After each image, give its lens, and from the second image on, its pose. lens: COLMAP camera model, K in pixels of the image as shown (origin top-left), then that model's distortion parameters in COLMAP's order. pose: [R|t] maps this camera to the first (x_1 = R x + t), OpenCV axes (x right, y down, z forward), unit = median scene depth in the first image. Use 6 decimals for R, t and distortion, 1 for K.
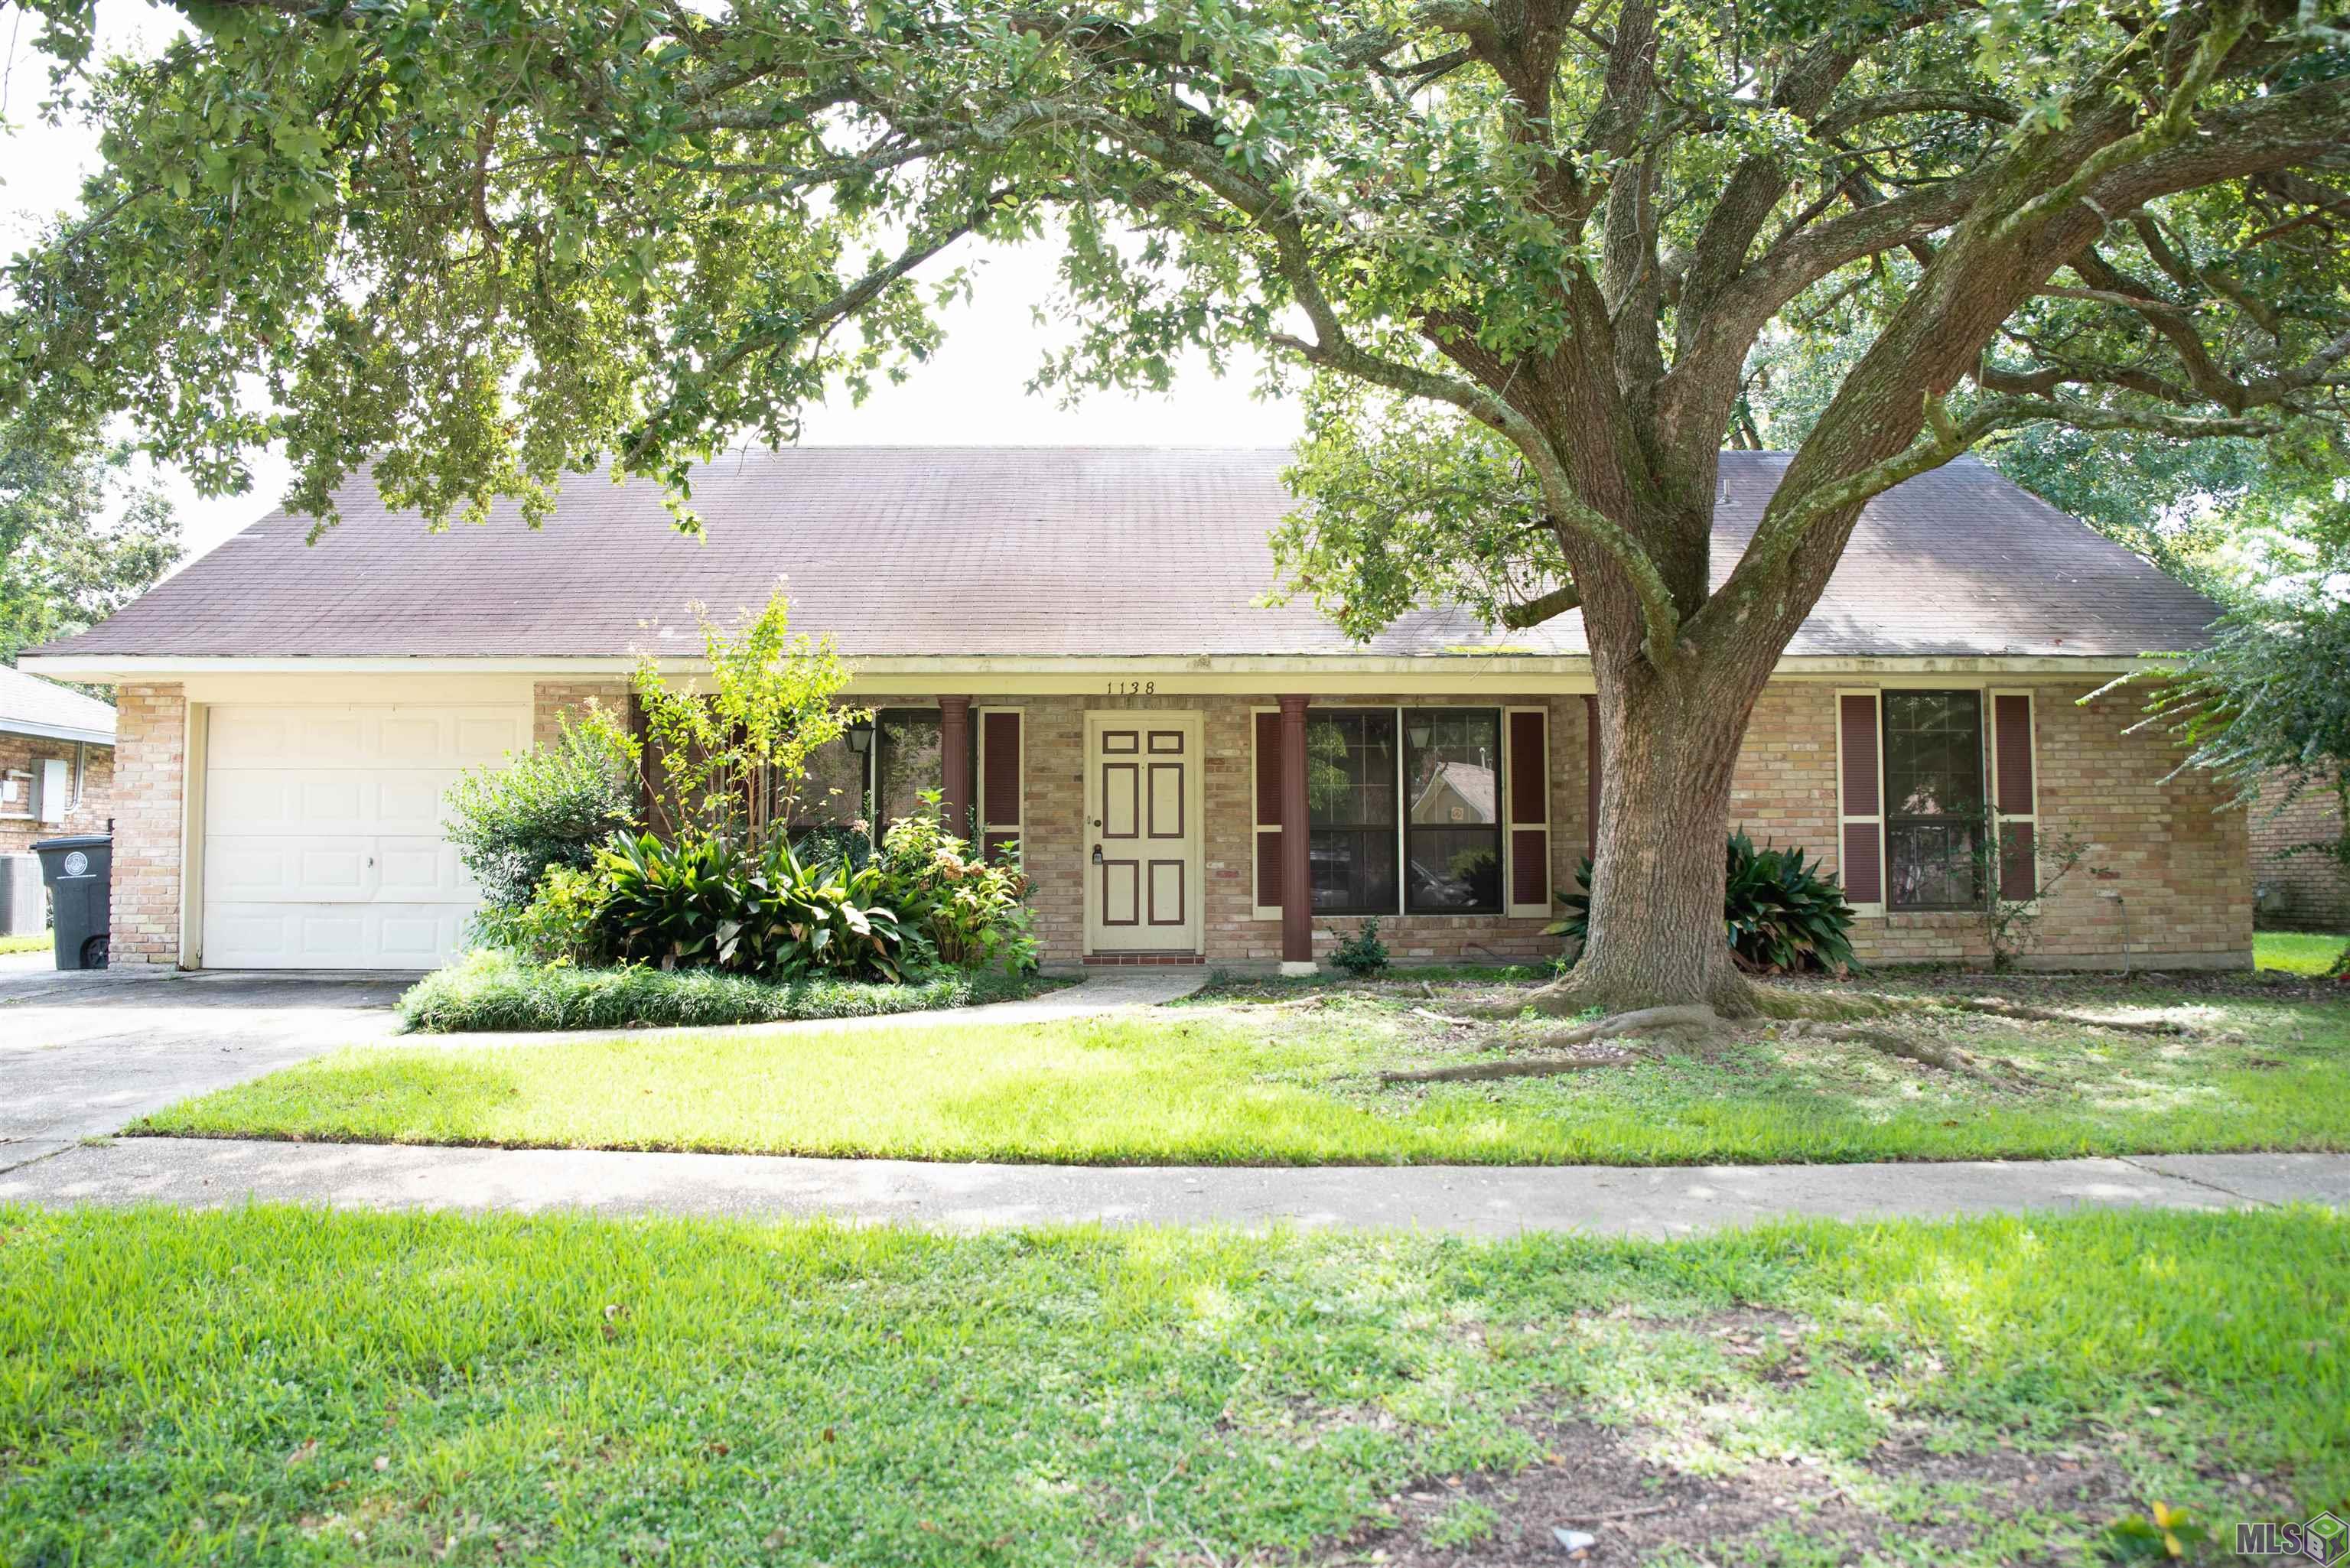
lens RADIAL K [[1586.1, 0, 1279.3], [0, 1586.1, 787.7], [0, 0, 1]] dist [-0.148663, 0.064003]
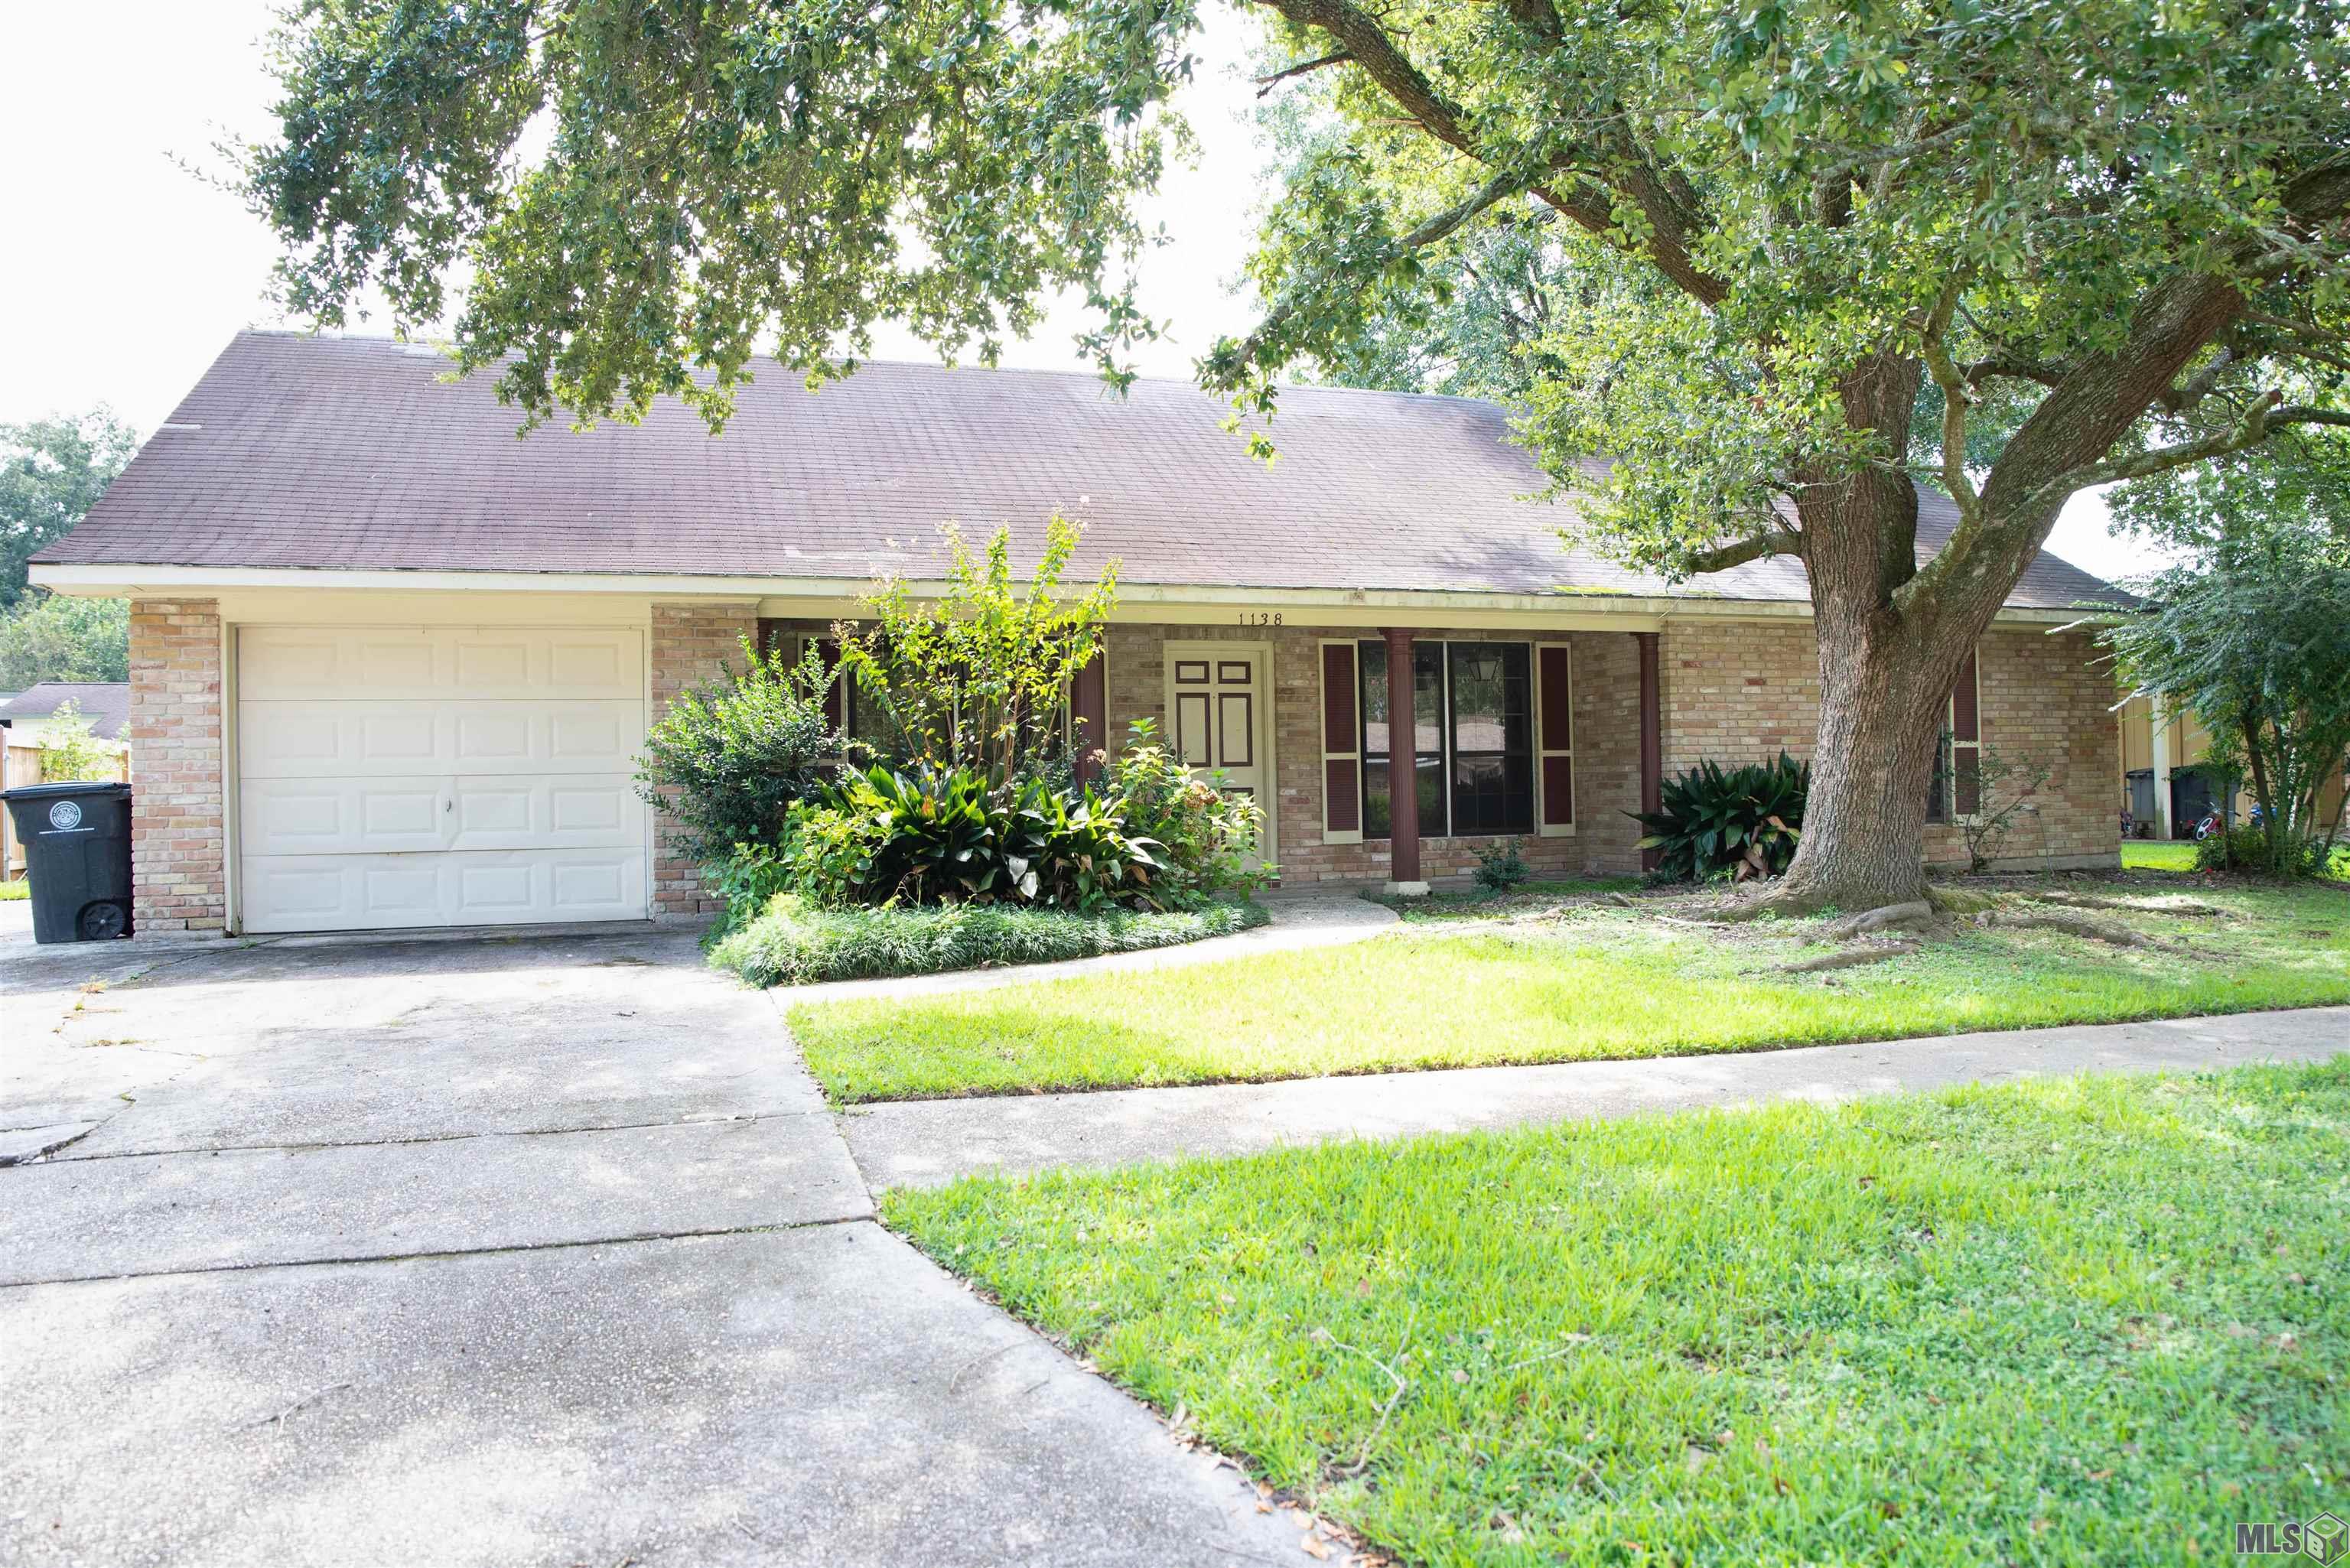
lens RADIAL K [[1586.1, 0, 1279.3], [0, 1586.1, 787.7], [0, 0, 1]] dist [-0.148663, 0.064003]
pose [[0.961604, -0.013941, 0.274087, -0.387431], [0.002085, 0.999051, 0.043499, 0.001321], [-0.274433, -0.041257, 0.960721, 0.012968]]
